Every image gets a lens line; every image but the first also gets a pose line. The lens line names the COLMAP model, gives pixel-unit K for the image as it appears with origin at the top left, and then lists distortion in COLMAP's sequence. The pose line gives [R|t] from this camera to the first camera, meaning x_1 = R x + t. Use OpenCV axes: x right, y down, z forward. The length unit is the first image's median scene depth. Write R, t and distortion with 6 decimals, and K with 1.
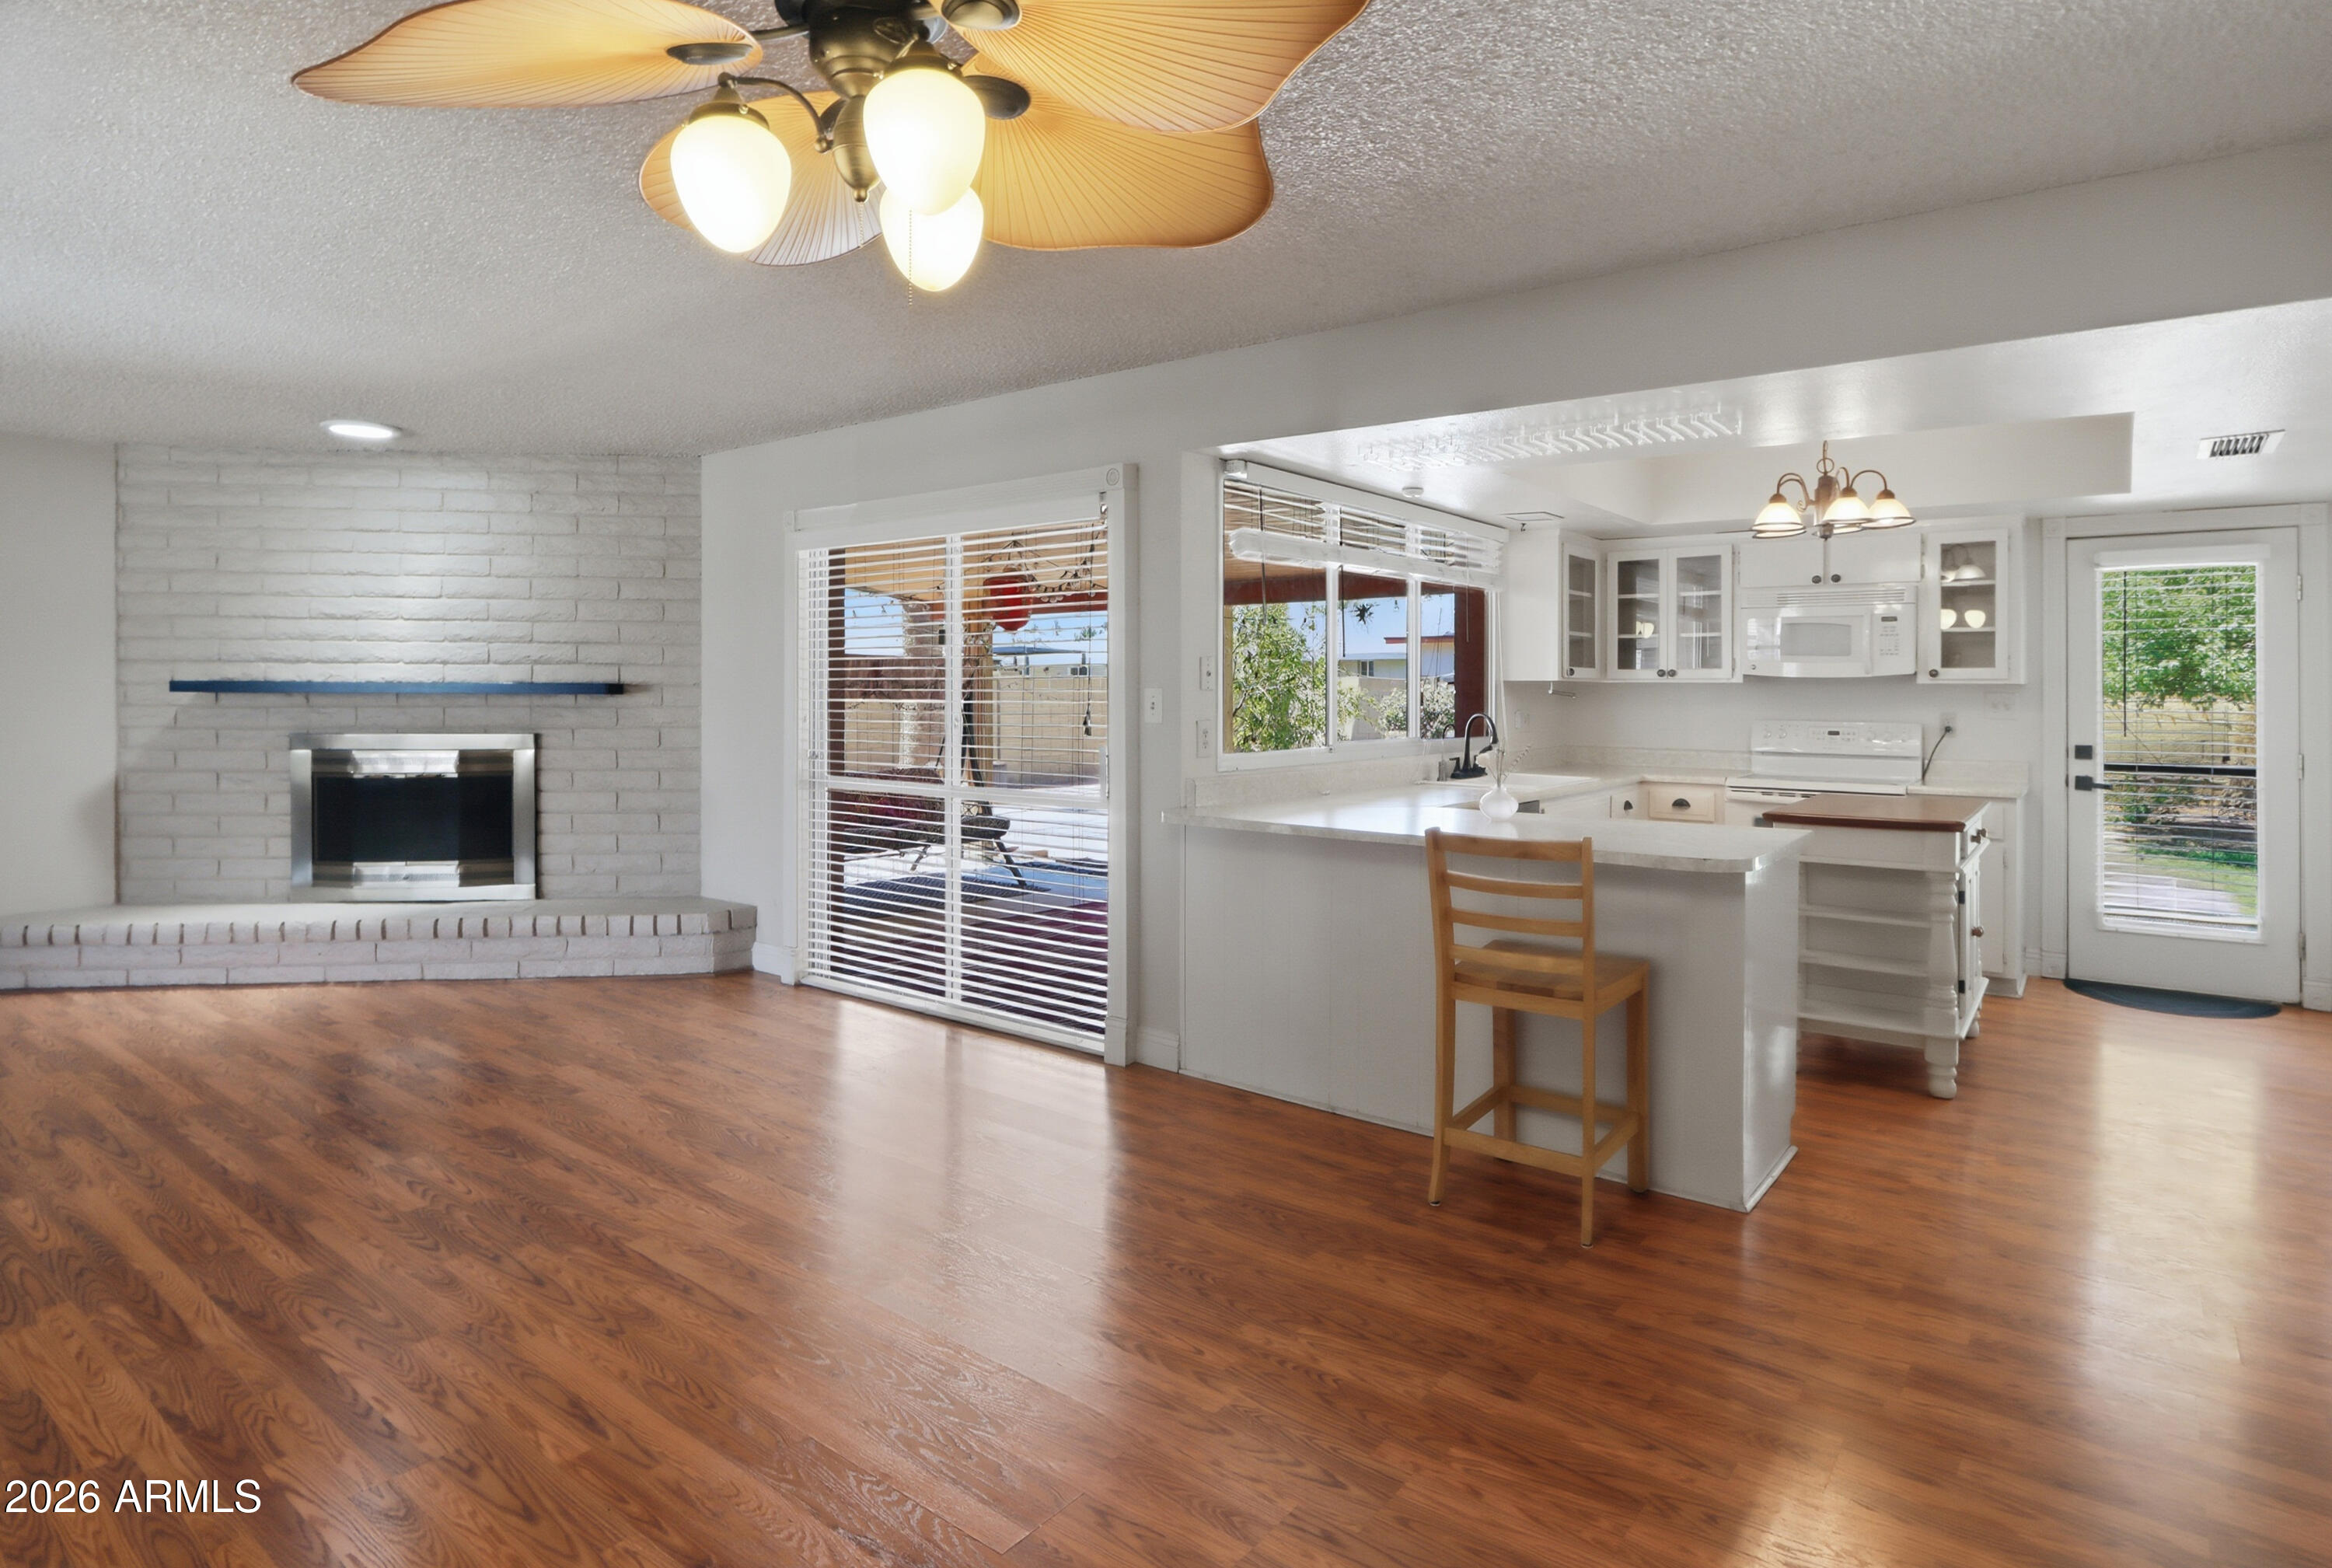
lens RADIAL K [[1223.2, 0, 1159.5], [0, 1223.2, 686.0], [0, 0, 1]] dist [-0.016322, -0.000013]
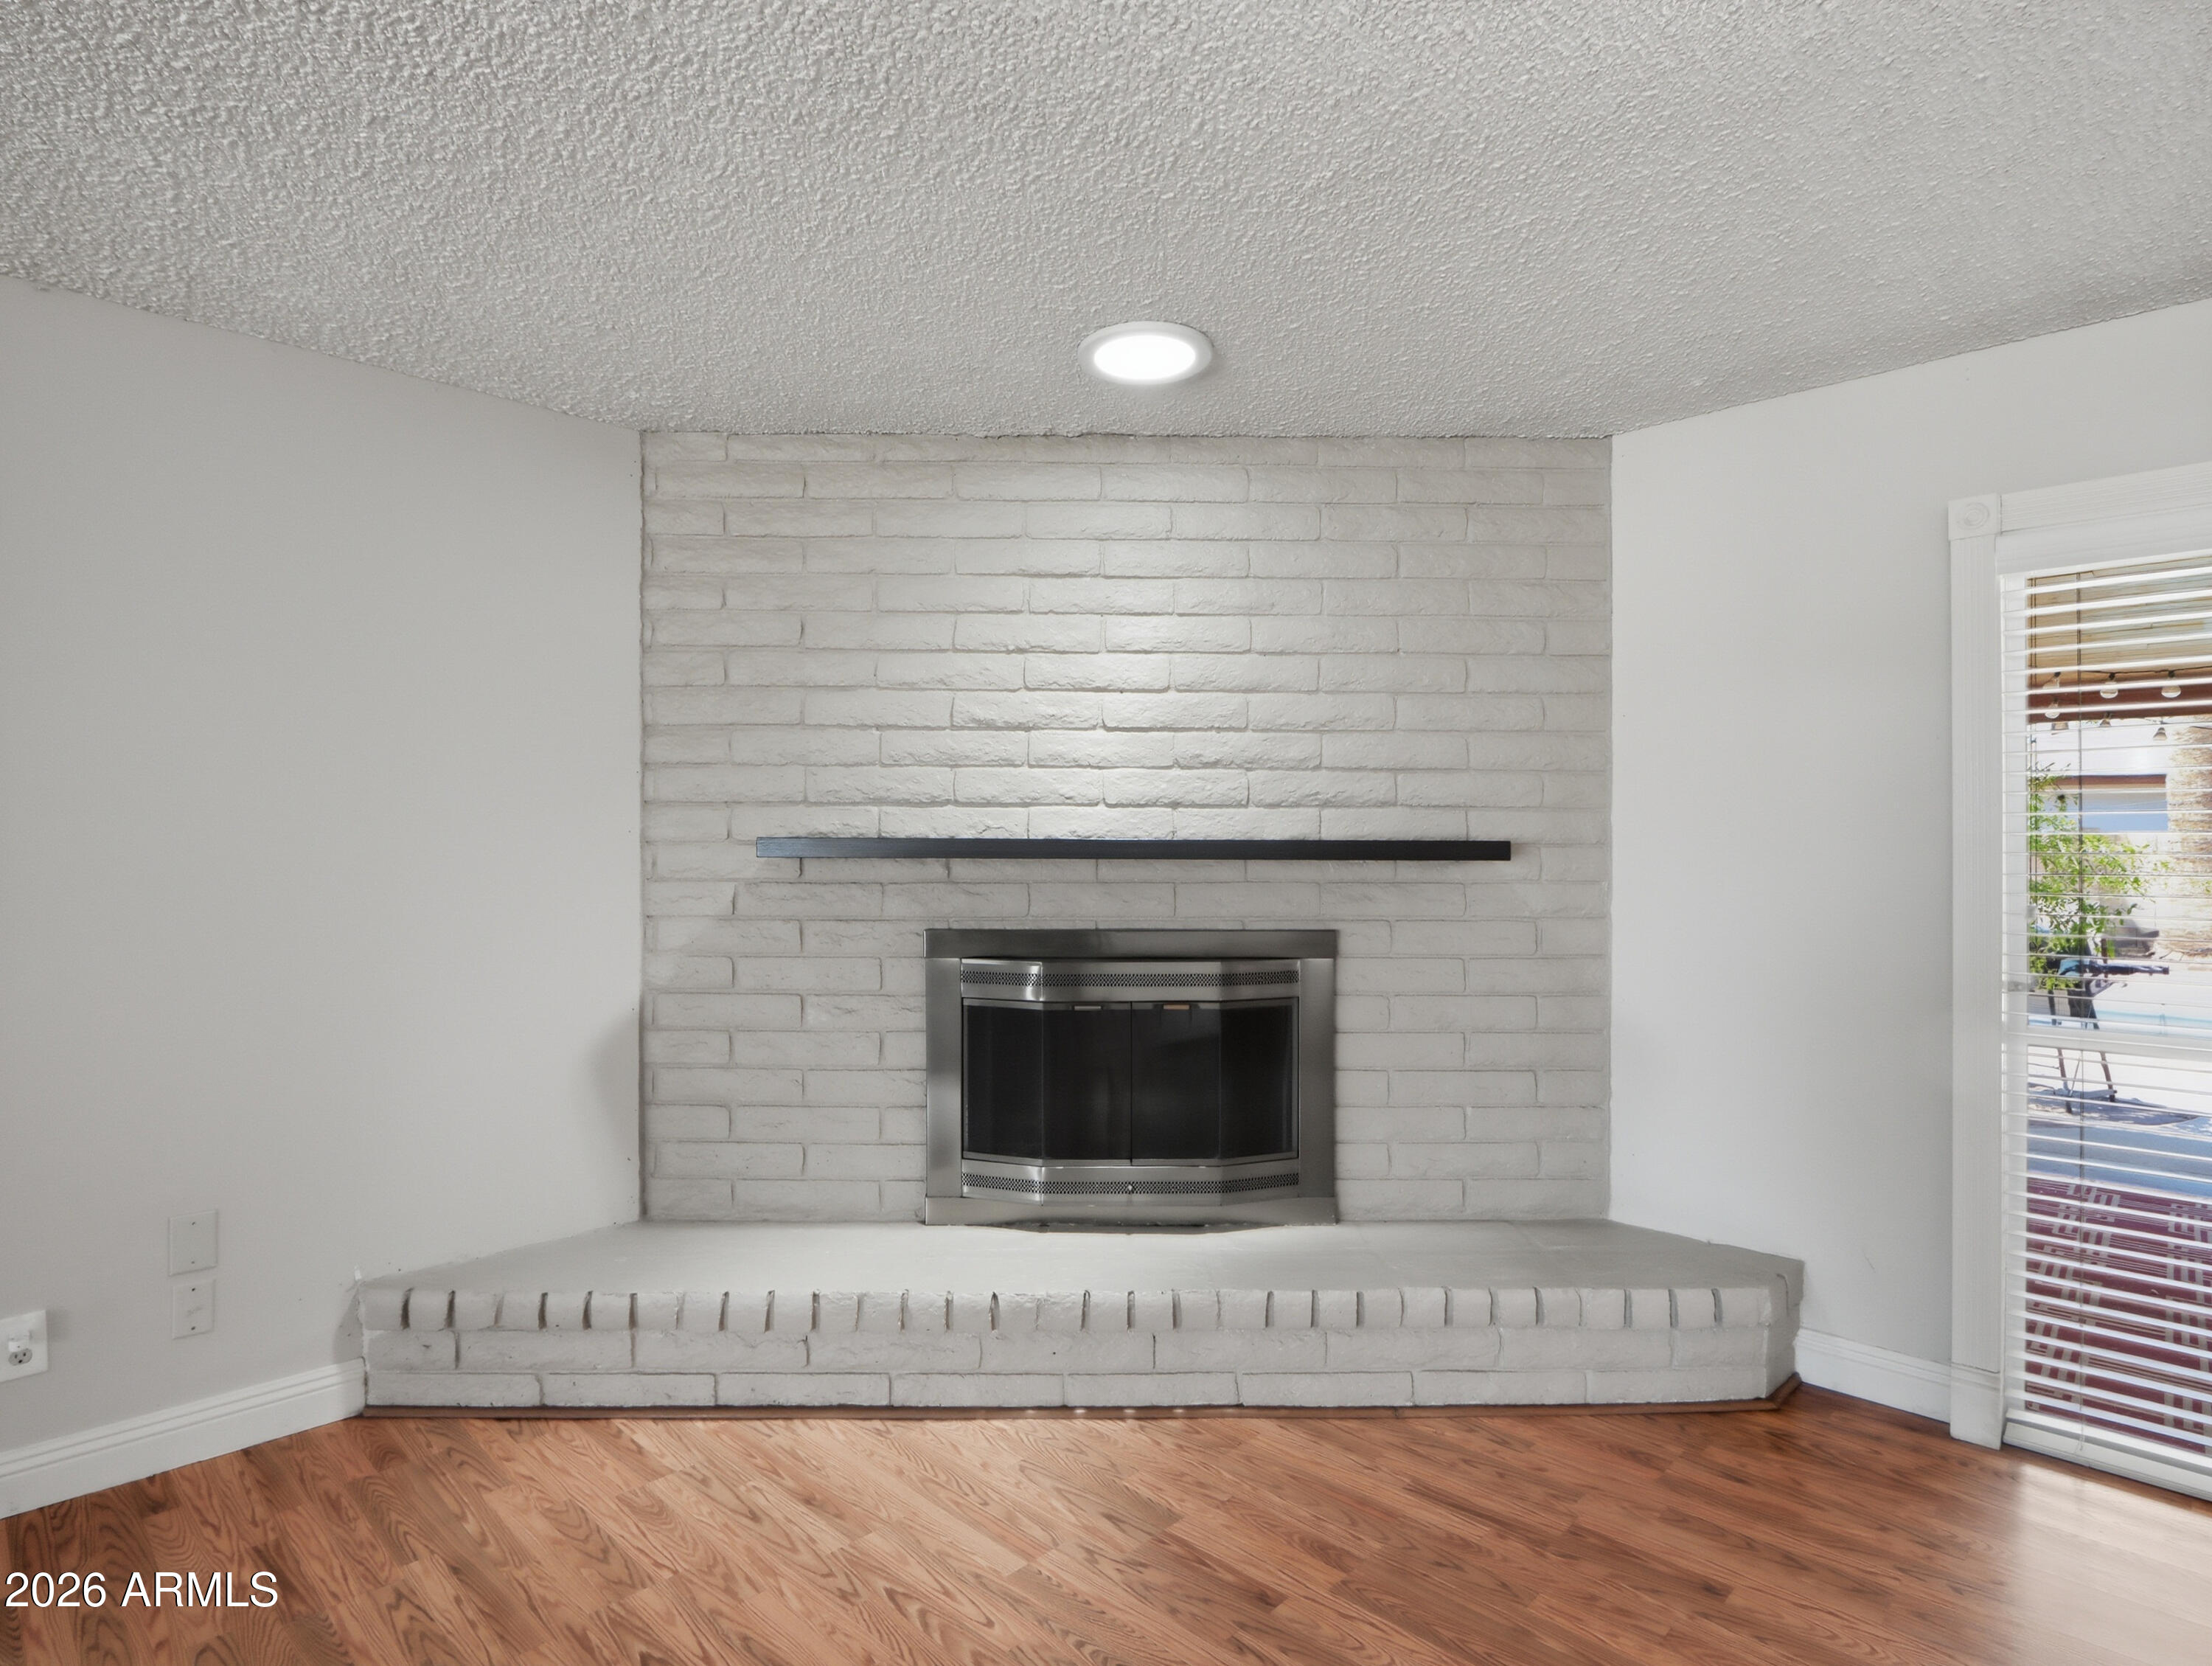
lens RADIAL K [[1182.2, 0, 1099.5], [0, 1182.2, 835.2], [0, 0, 1]] dist [-0.024547, 0.002095]
pose [[0.992908, -0.002121, -0.118870, -0.561780], [0.001501, 0.999985, -0.005306, -0.002225], [0.118879, 0.005090, 0.992896, 0.451116]]
